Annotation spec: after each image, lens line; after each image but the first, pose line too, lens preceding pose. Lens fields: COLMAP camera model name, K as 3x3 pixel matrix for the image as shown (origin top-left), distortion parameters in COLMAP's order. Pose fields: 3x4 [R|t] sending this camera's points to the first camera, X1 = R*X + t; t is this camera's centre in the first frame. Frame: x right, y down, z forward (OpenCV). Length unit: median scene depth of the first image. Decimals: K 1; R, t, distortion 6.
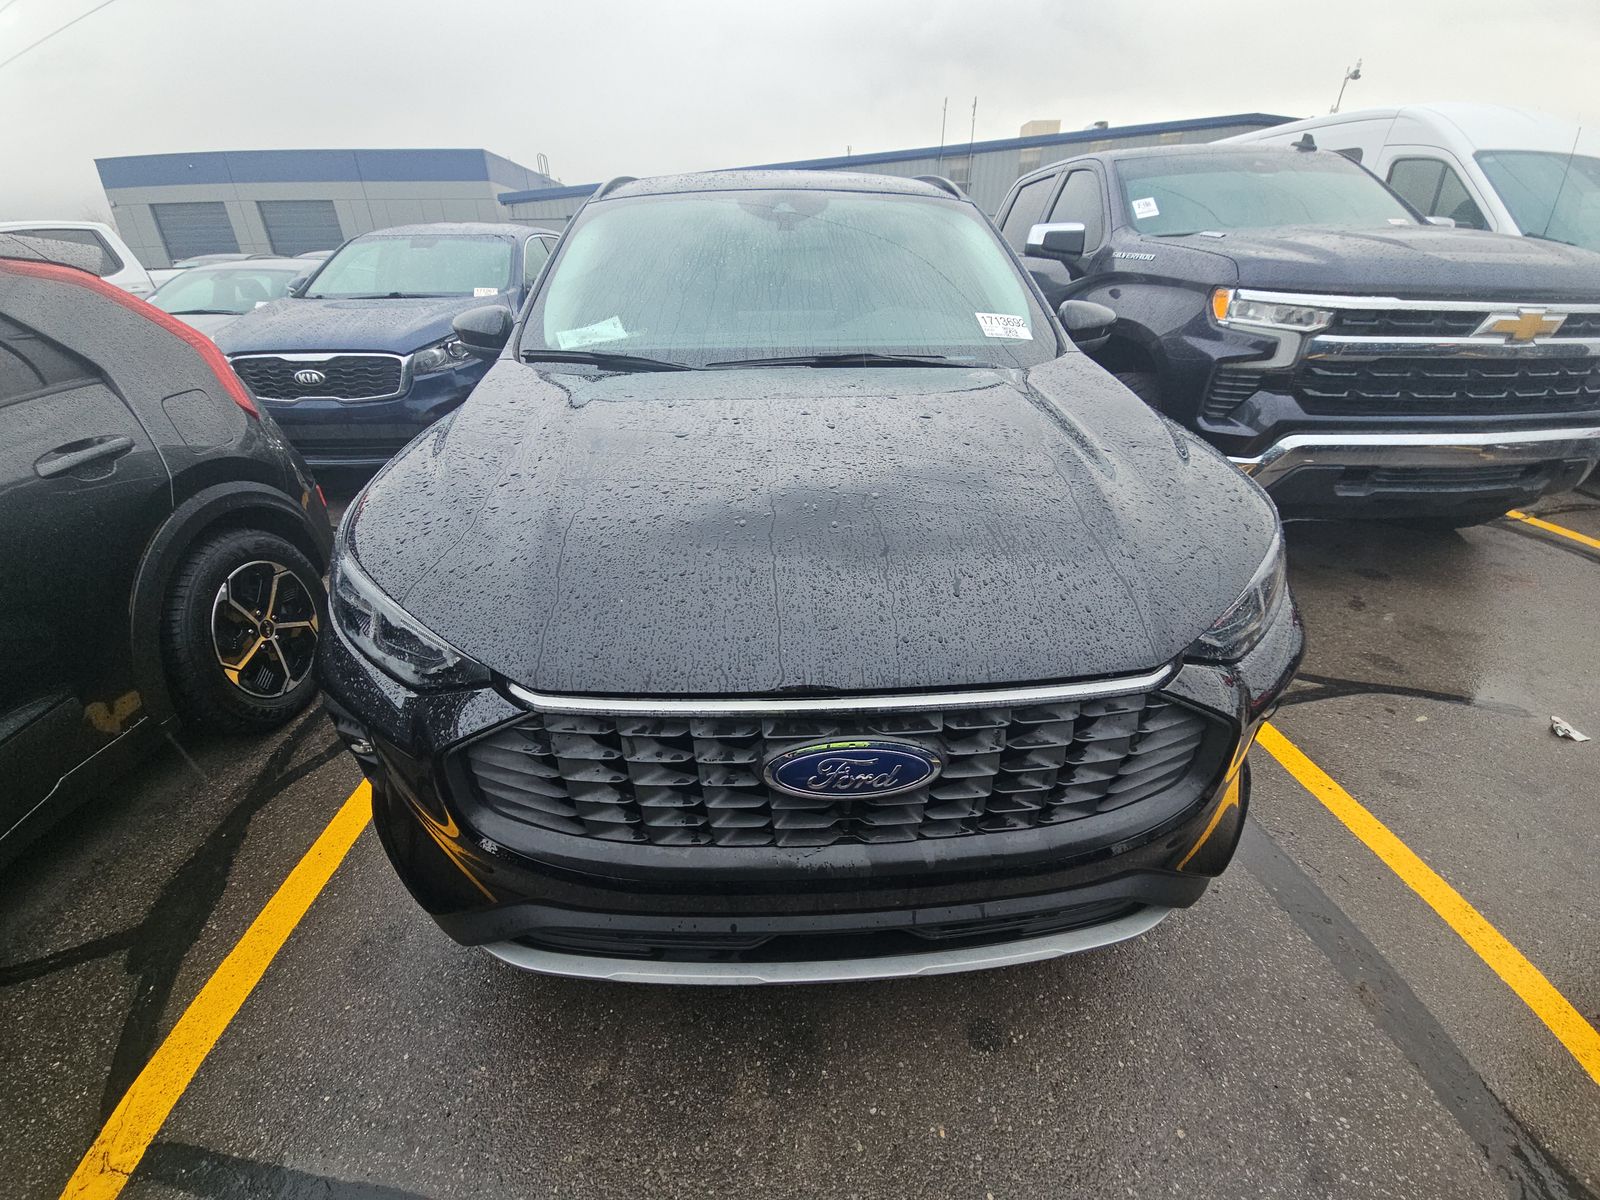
lens RADIAL K [[646.0, 0, 793.5], [0, 646.0, 624.7], [0, 0, 1]] dist [0.031423, -0.021326]
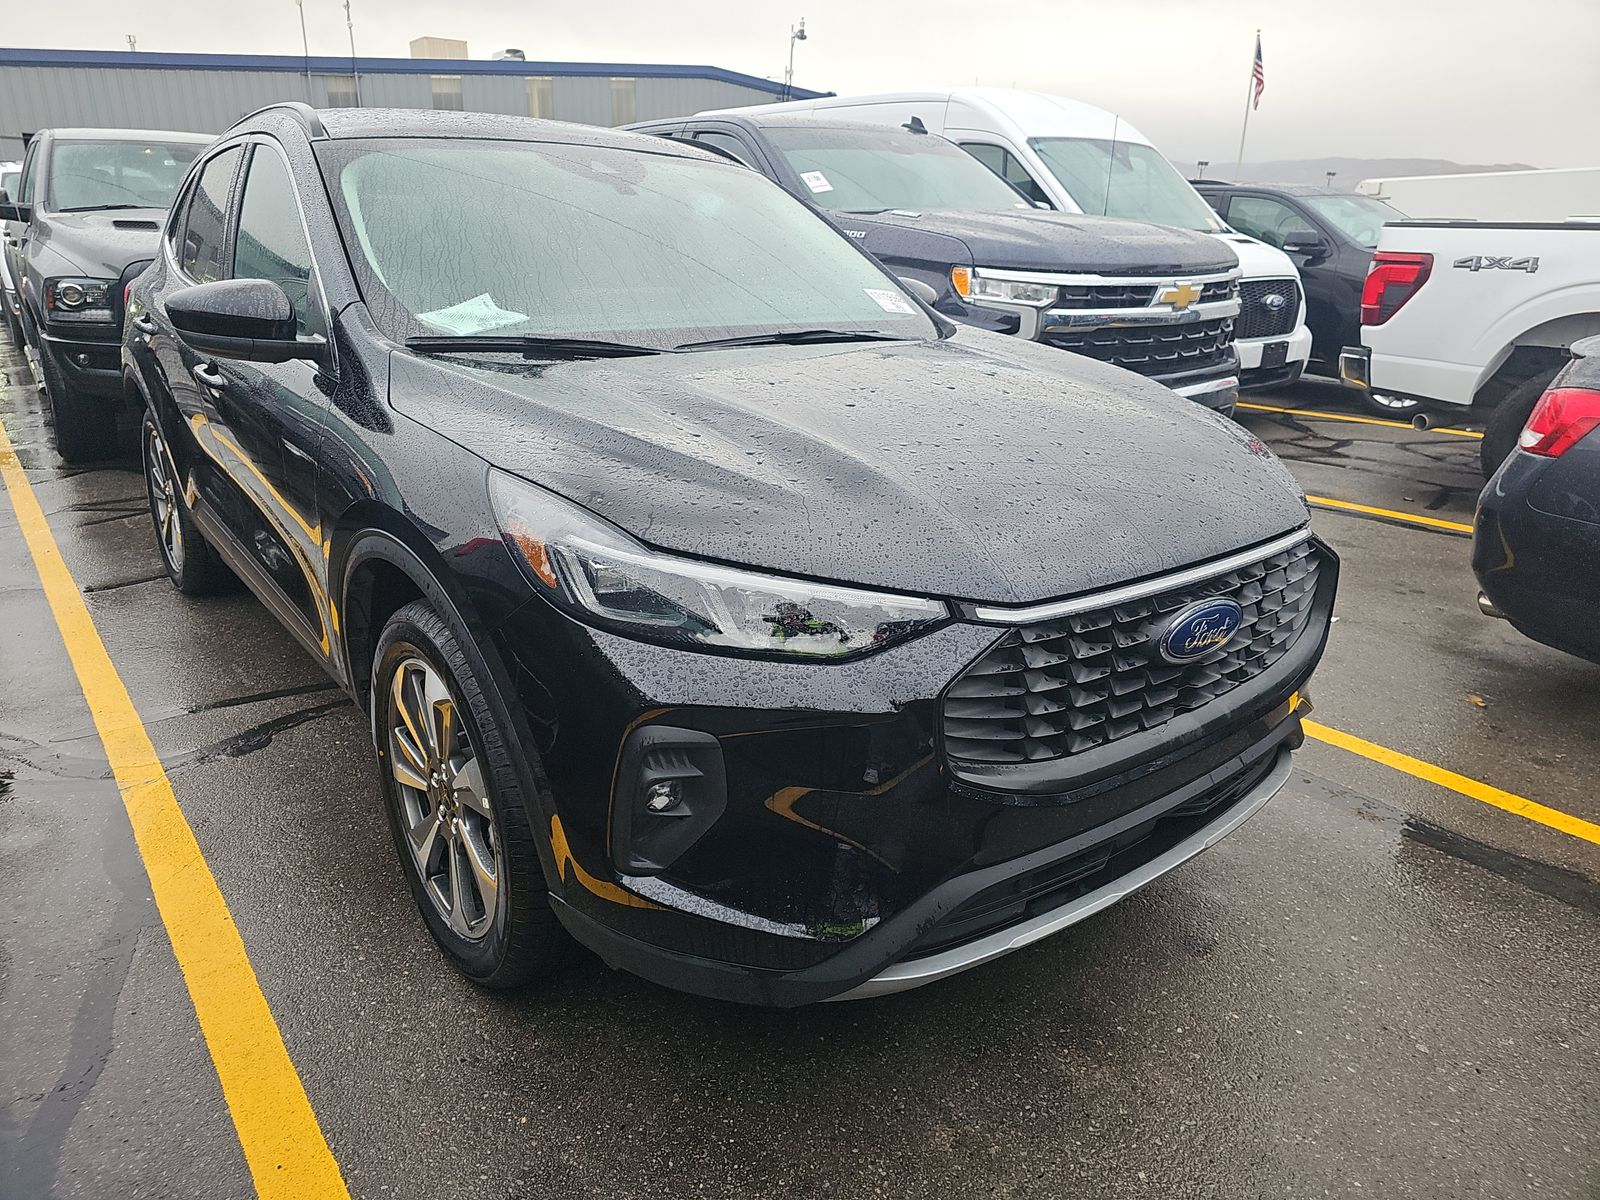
lens RADIAL K [[1060.0, 0, 798.0], [0, 1060.0, 606.9], [0, 0, 1]] dist [0.022587, -0.002016]
pose [[0.809992, -0.168658, 0.561664, -0.557883], [0.259088, 0.962130, -0.084728, 0.052993], [-0.526104, 0.214149, 0.823015, -0.083189]]
